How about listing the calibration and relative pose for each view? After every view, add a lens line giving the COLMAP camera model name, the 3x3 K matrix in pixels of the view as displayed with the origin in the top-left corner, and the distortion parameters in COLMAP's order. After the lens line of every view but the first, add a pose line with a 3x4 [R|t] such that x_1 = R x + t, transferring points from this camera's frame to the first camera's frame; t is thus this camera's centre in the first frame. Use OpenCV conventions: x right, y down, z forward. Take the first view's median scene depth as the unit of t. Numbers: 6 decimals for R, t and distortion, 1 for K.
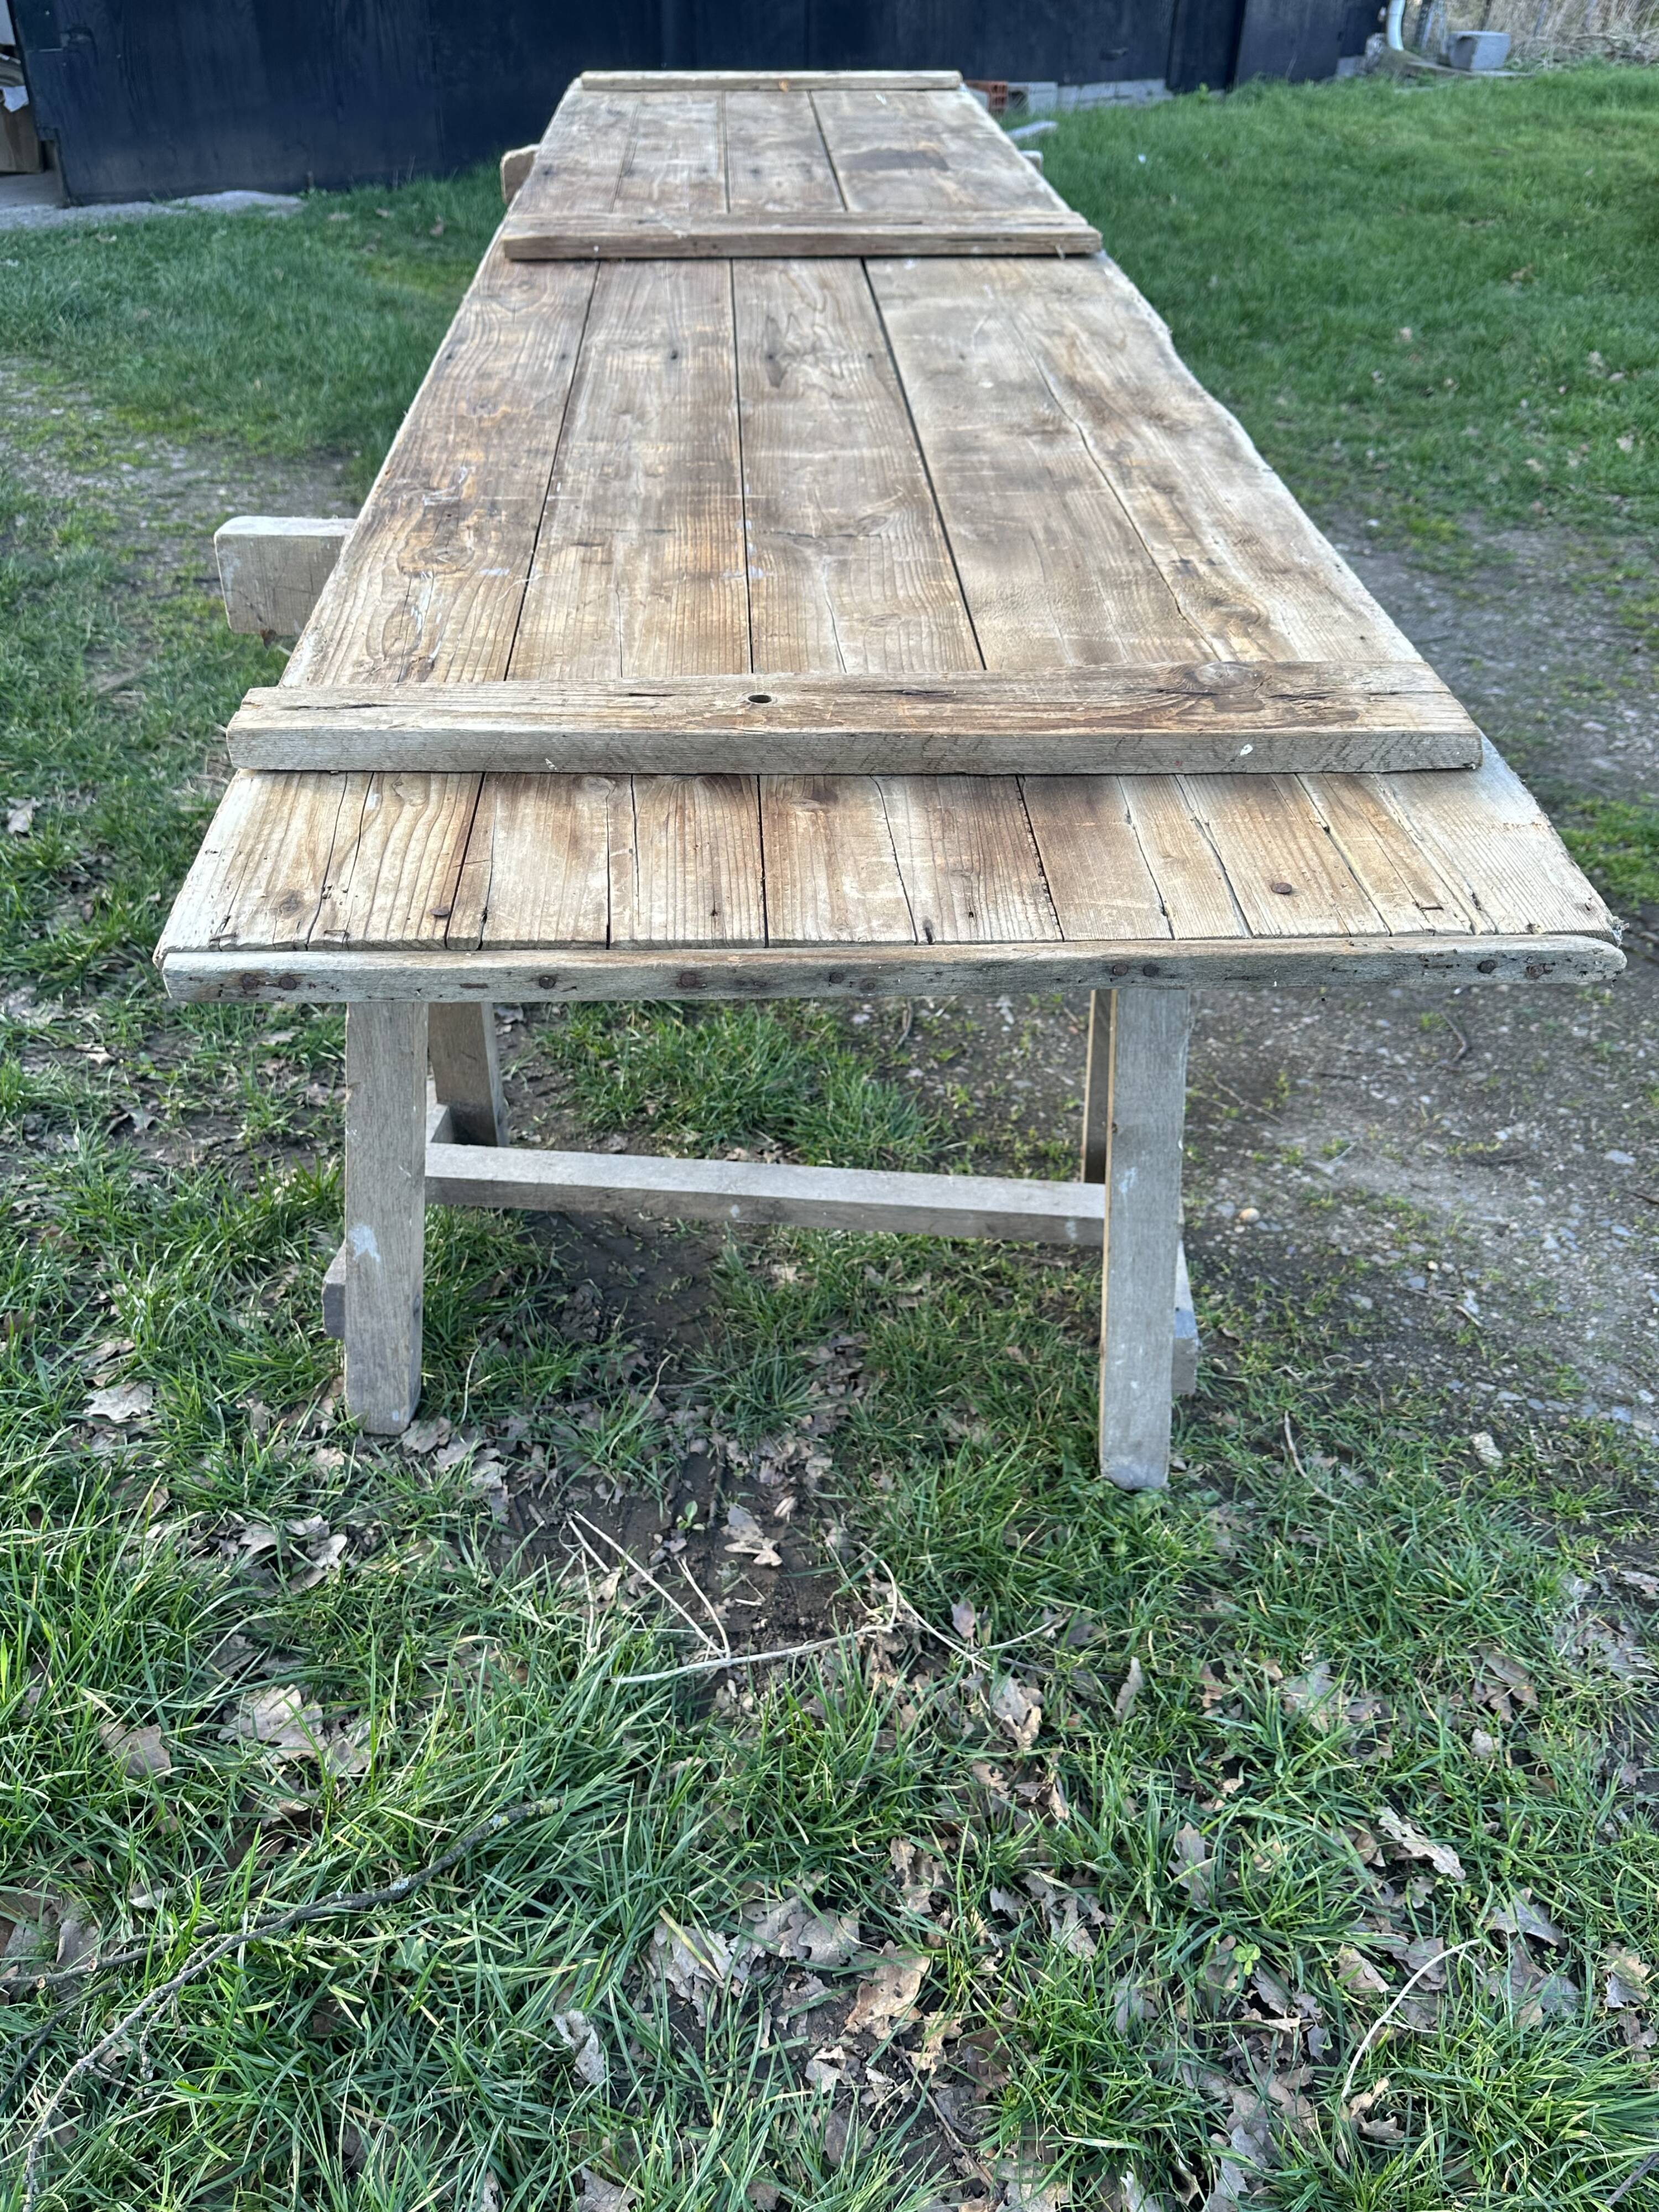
lens RADIAL K [[1770.0, 0, 828.2], [0, 1770.0, 1078.5], [0, 0, 1]] dist [0.031315, -0.114394]
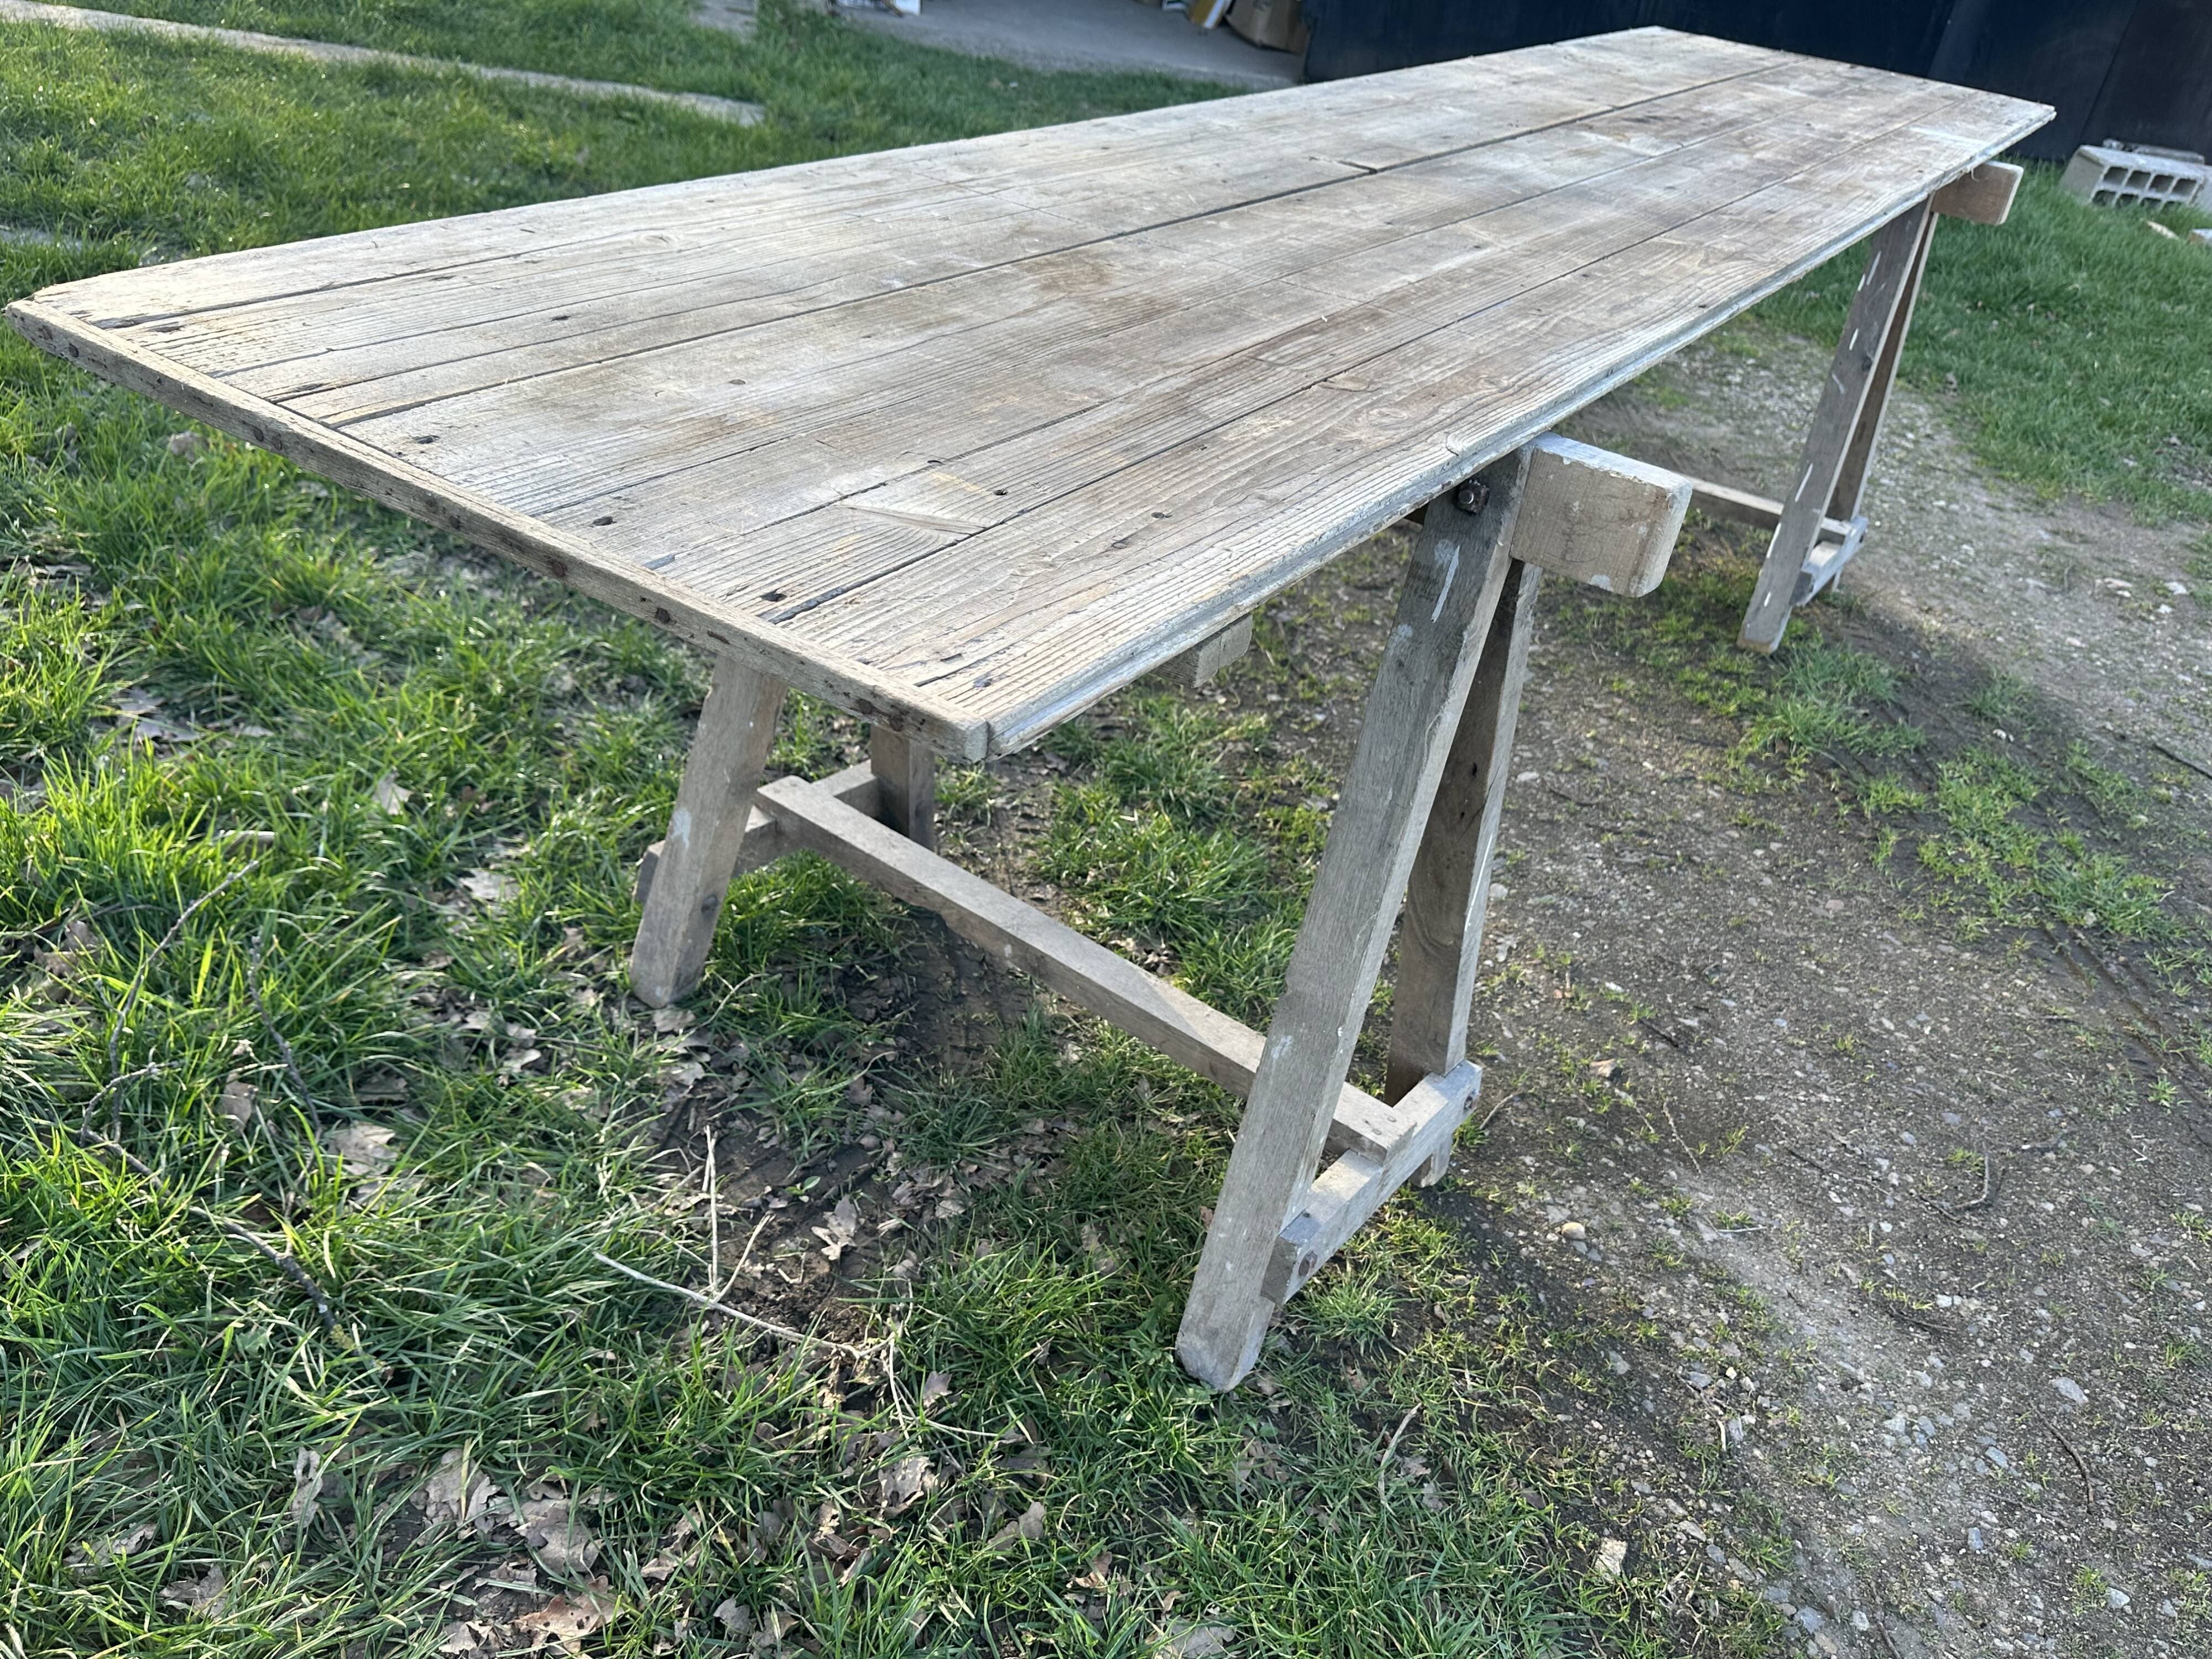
lens RADIAL K [[1770.0, 0, 1106.0], [0, 1770.0, 829.5], [0, 0, 1]] dist [0.031315, -0.114394]
pose [[0.841578, 0.371297, -0.392281, 0.374822], [-0.408611, 0.912619, -0.012811, 0.002226], [0.353246, 0.171072, 0.919756, 0.086321]]
